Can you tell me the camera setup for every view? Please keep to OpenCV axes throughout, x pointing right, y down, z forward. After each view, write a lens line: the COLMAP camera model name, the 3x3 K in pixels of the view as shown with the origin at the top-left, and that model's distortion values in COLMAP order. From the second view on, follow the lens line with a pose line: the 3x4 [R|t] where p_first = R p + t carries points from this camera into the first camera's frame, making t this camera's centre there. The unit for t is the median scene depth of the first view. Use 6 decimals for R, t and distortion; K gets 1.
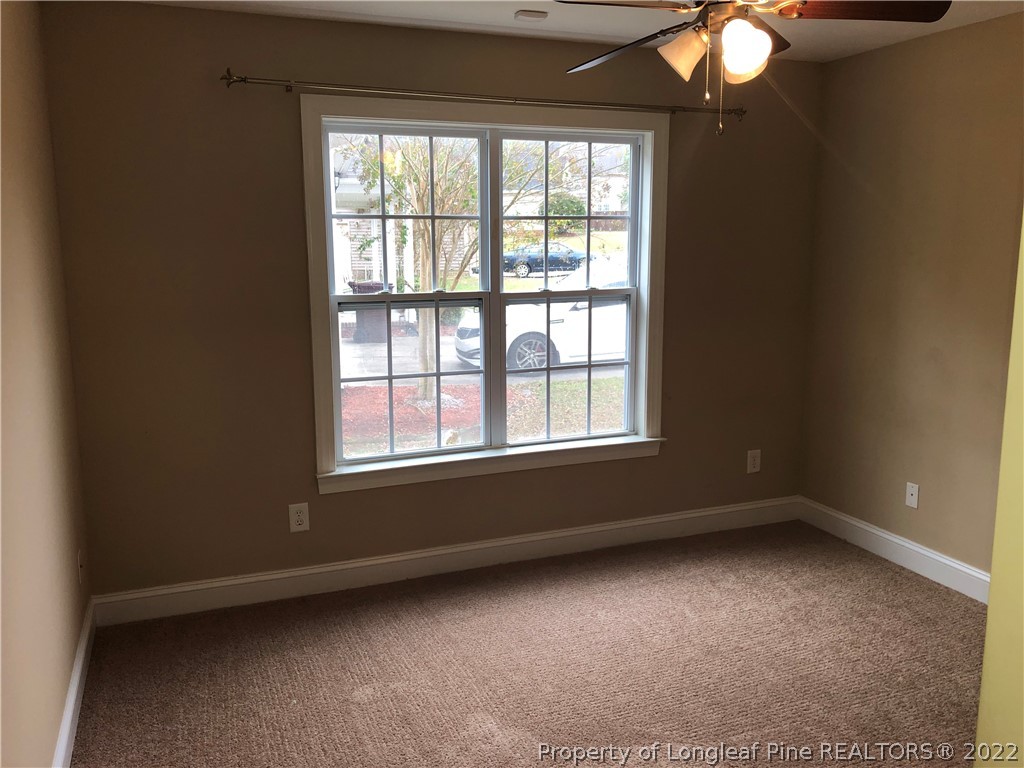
lens RADIAL K [[897.0, 0, 512.0], [0, 897.0, 384.0], [0, 0, 1]] dist [0.024337, -0.000276]
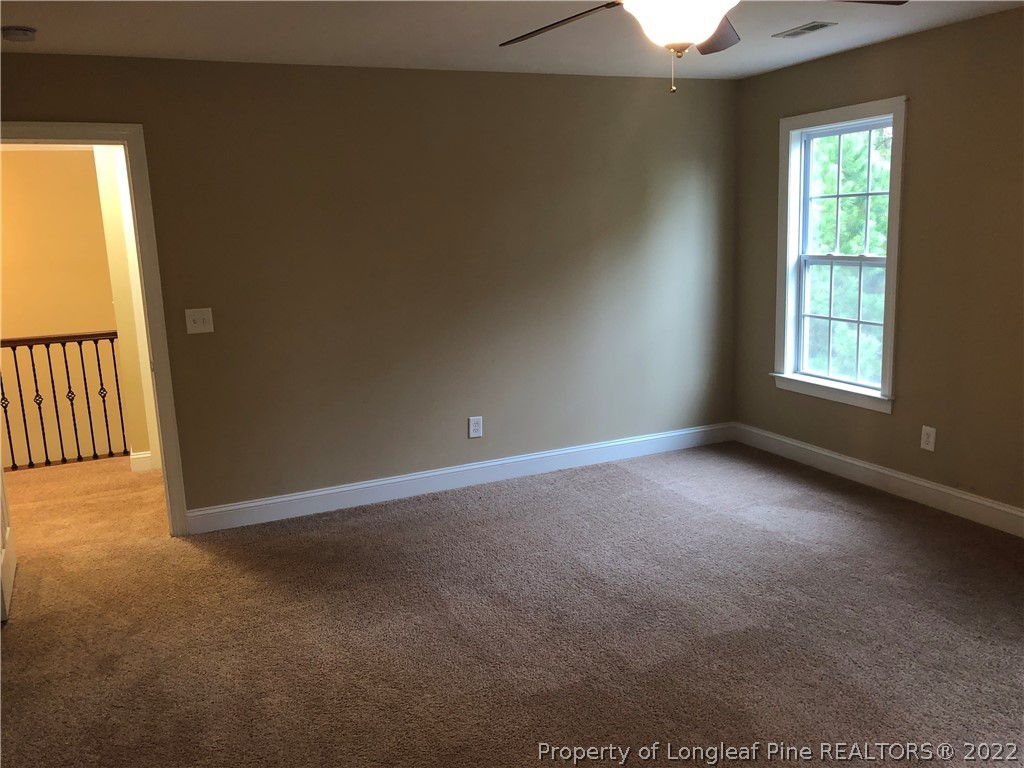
lens RADIAL K [[843.6, 0, 515.8], [0, 843.6, 365.6], [0, 0, 1]] dist [0.013823, -0.000625]
pose [[0.054560, 0.171182, -0.983728, 1.064626], [-0.127971, 0.978269, 0.163134, -0.079739], [0.990276, 0.116987, 0.075281, 0.439997]]
